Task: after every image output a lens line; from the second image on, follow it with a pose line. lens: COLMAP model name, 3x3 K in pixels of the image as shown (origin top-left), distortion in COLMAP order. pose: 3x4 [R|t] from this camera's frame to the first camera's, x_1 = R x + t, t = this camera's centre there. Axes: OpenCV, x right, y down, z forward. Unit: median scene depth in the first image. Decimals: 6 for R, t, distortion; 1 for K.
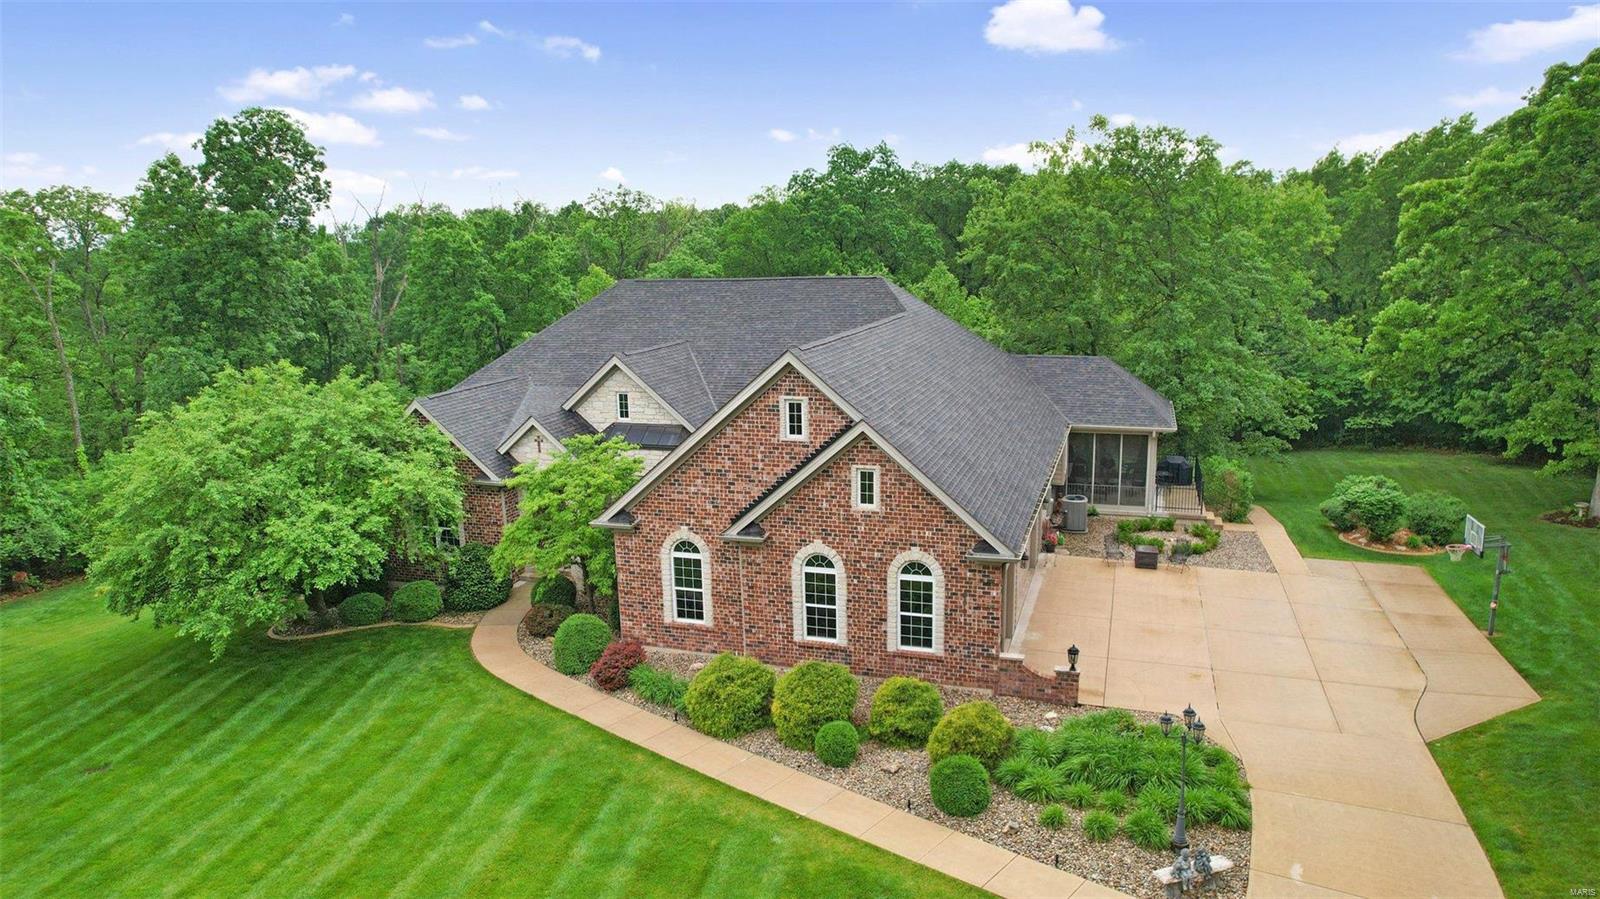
lens RADIAL K [[1017.8, 0, 802.3], [0, 1017.8, 450.1], [0, 0, 1]] dist [-0.047259, 0.001929]
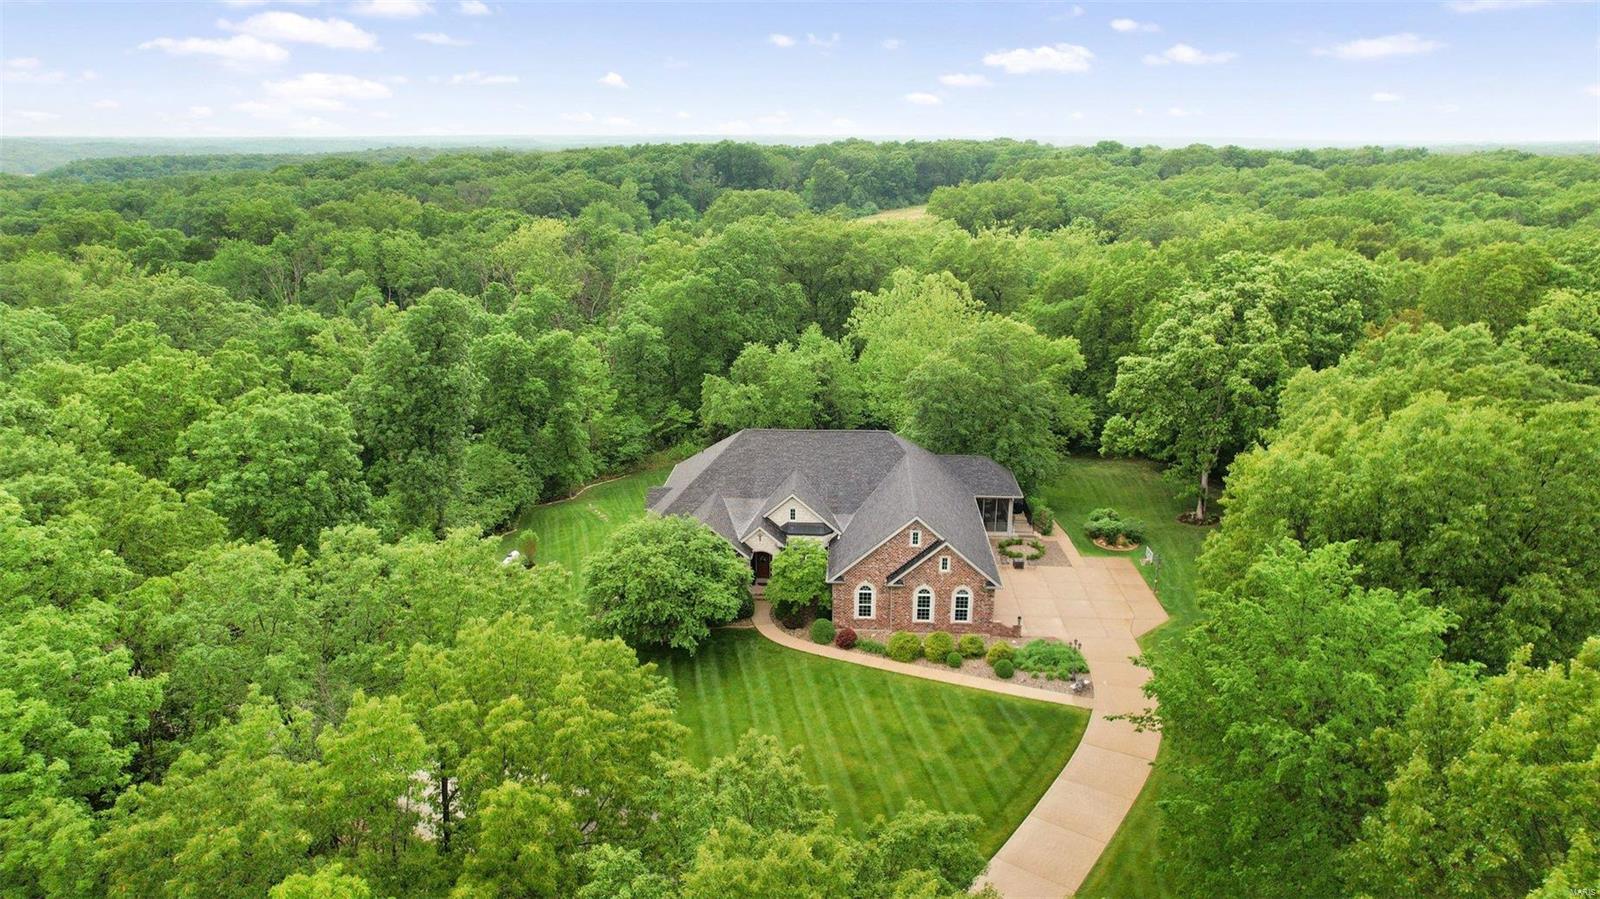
lens RADIAL K [[1017.8, 0, 798.9], [0, 1017.8, 449.0], [0, 0, 1]] dist [-0.047259, 0.001929]
pose [[0.965162, -0.055484, 0.255703, -0.934816], [0.031636, 0.994835, 0.096454, -0.512178], [-0.259734, -0.085005, 0.961932, -1.375458]]
